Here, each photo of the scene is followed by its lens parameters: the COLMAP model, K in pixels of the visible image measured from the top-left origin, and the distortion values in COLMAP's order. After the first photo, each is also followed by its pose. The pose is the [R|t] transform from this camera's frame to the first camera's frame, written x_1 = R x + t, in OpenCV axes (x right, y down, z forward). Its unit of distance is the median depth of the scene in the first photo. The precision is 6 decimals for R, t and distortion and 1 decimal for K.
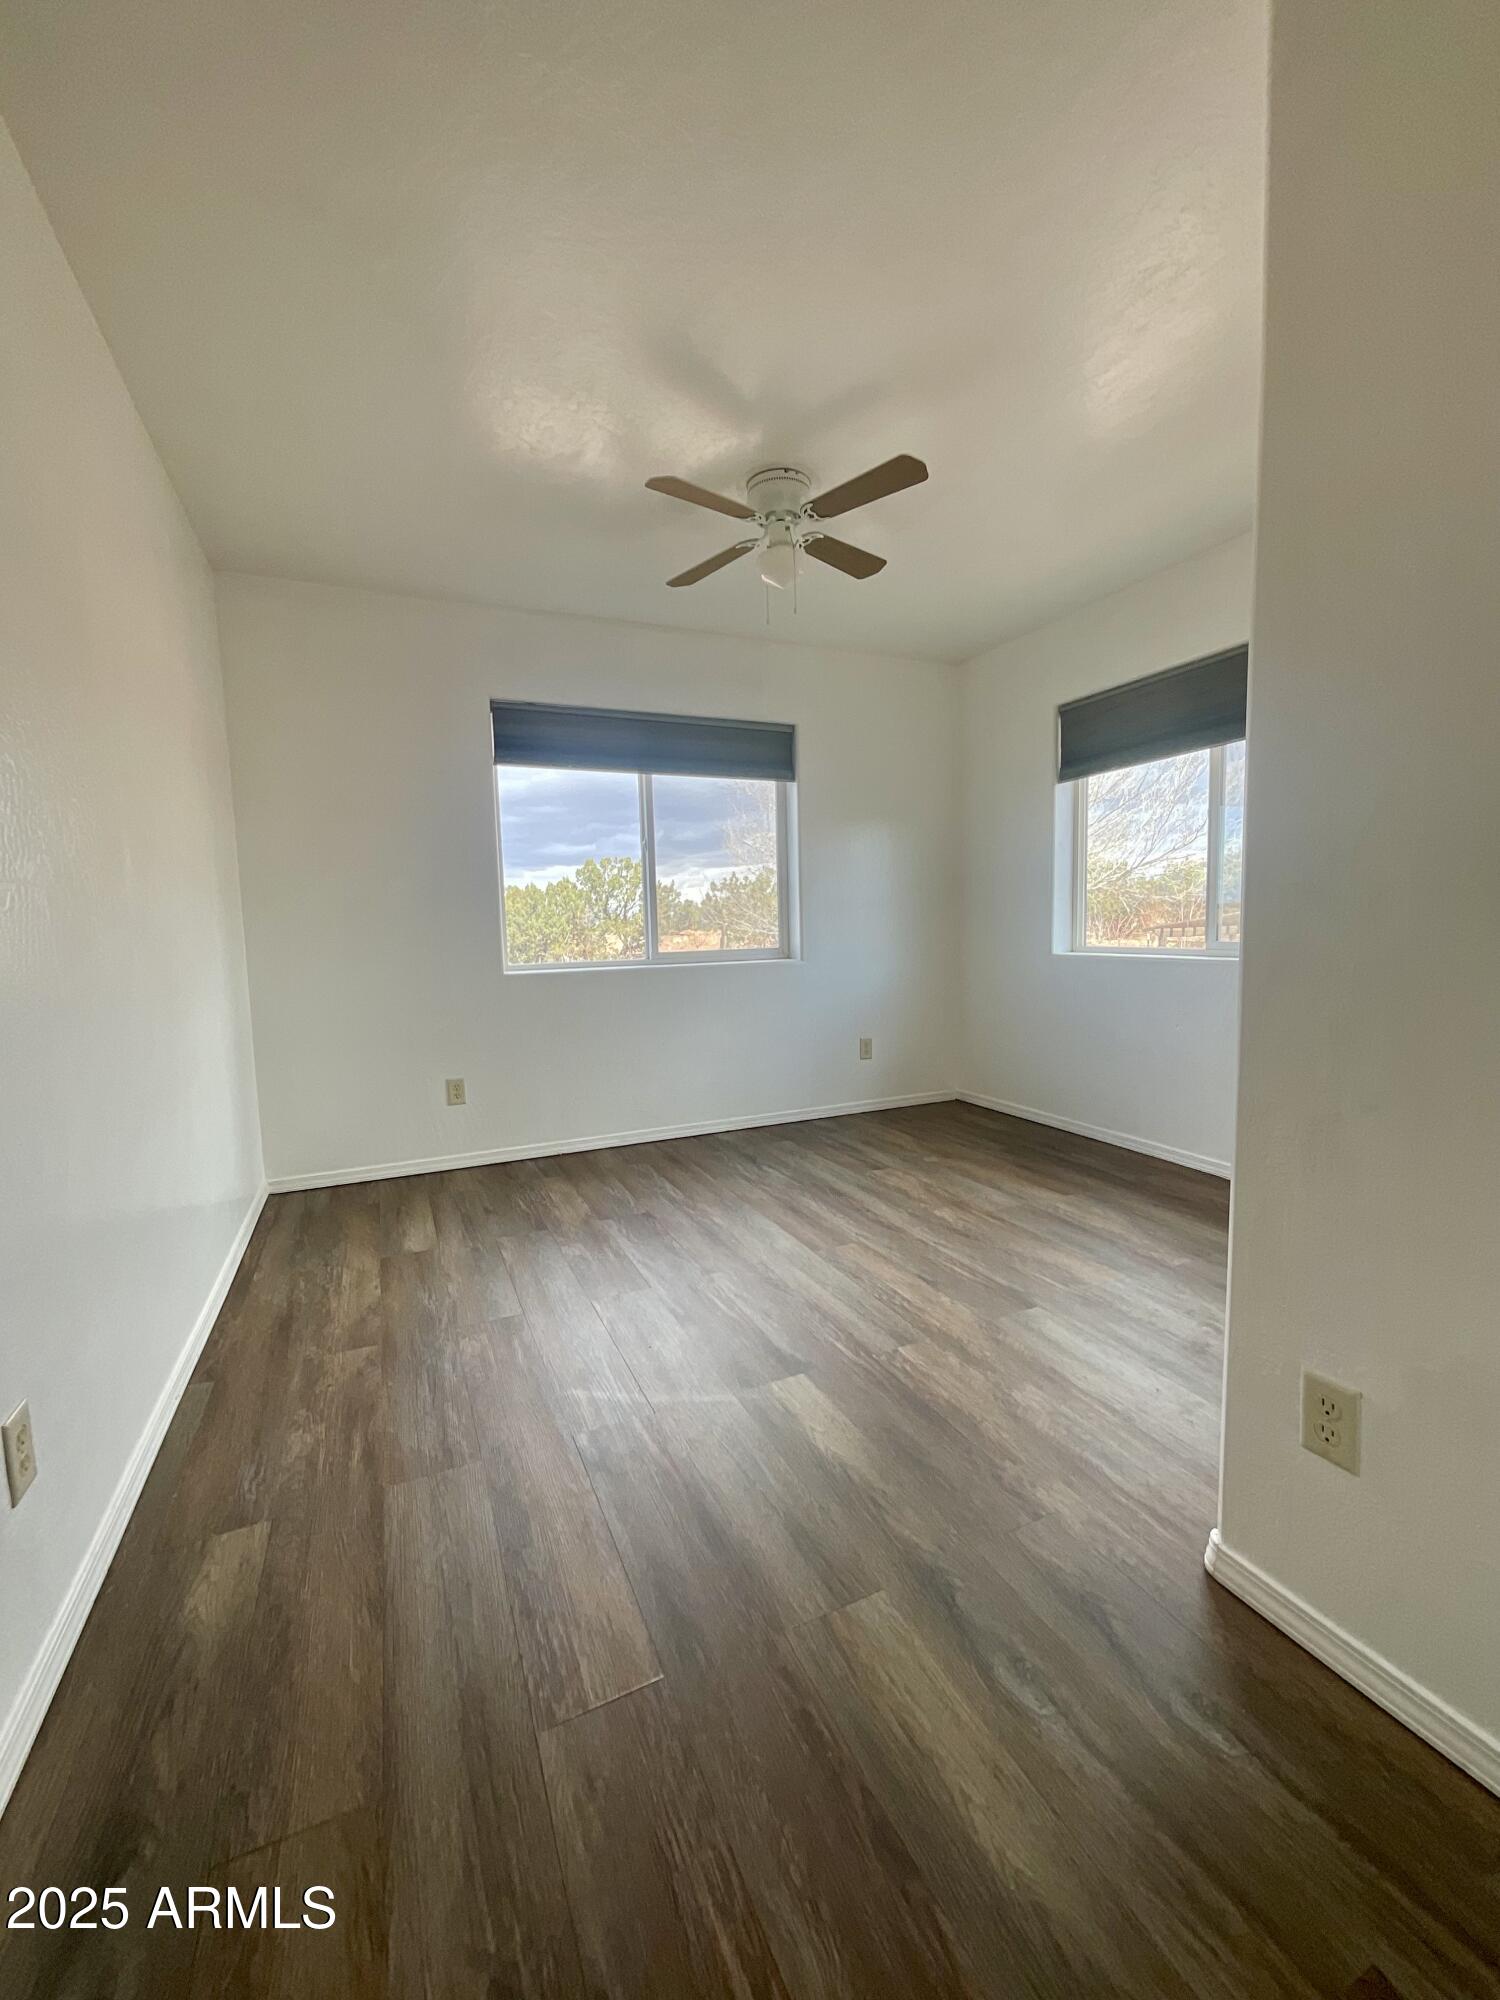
lens RADIAL K [[818.7, 0, 750.0], [0, 818.7, 1000.0], [0, 0, 1]] dist [-0.007595, 0.005352]
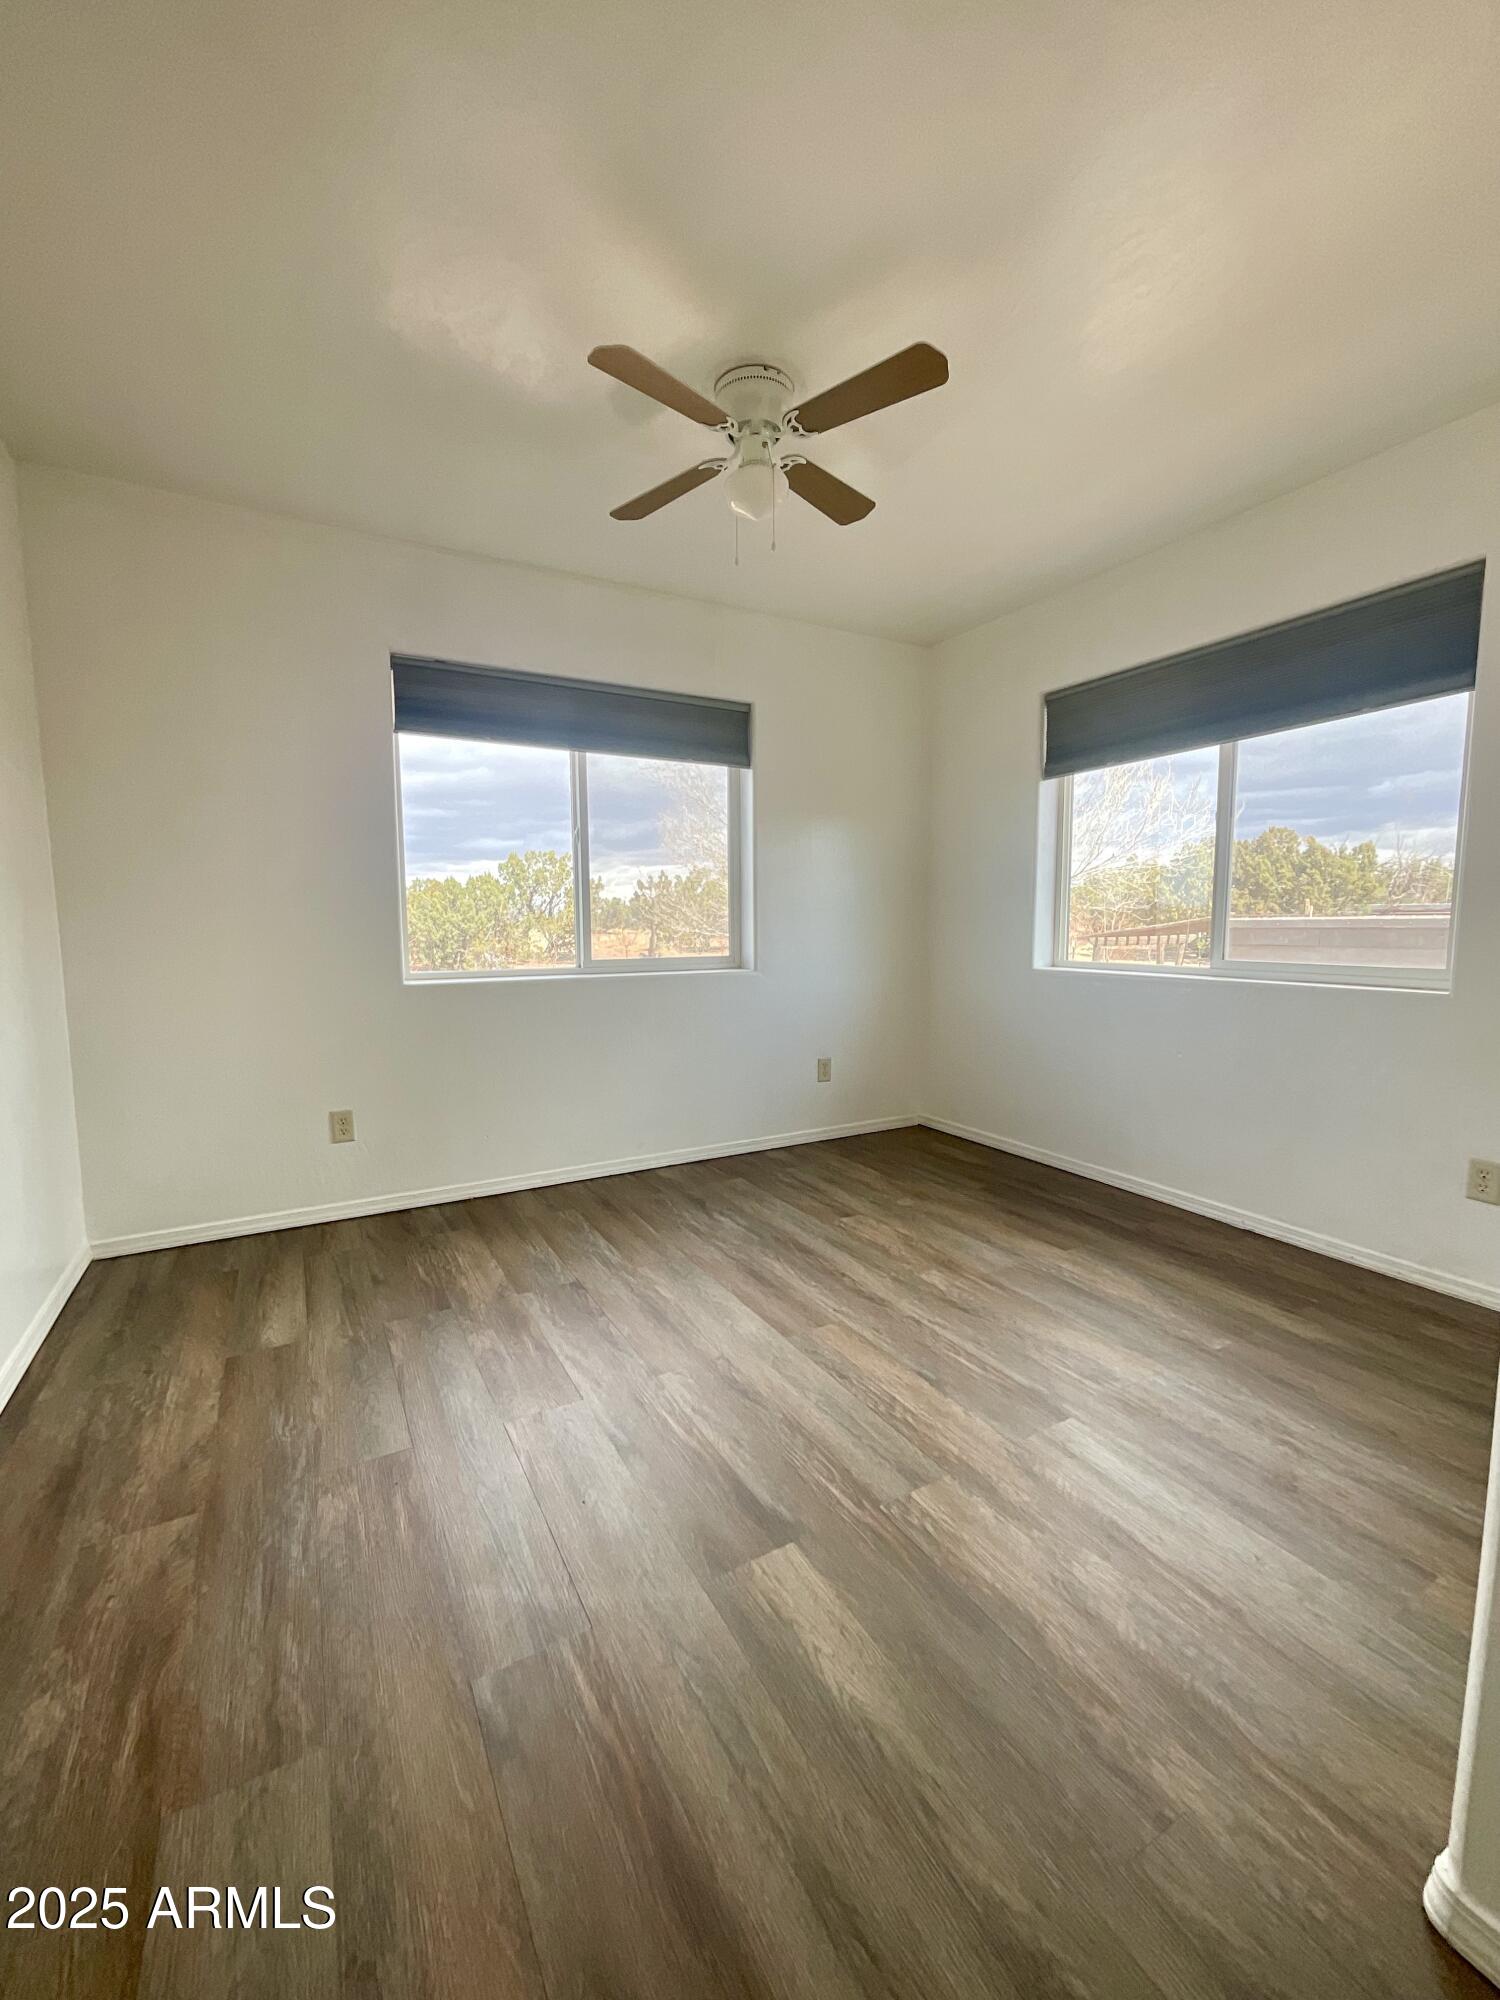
lens RADIAL K [[818.7, 0, 750.0], [0, 818.7, 1000.0], [0, 0, 1]] dist [-0.007595, 0.005352]
pose [[0.995947, 0.011568, 0.089196, -0.031155], [-0.011582, 0.999933, -0.000358, -0.025091], [-0.089194, -0.000676, 0.996014, 0.179856]]
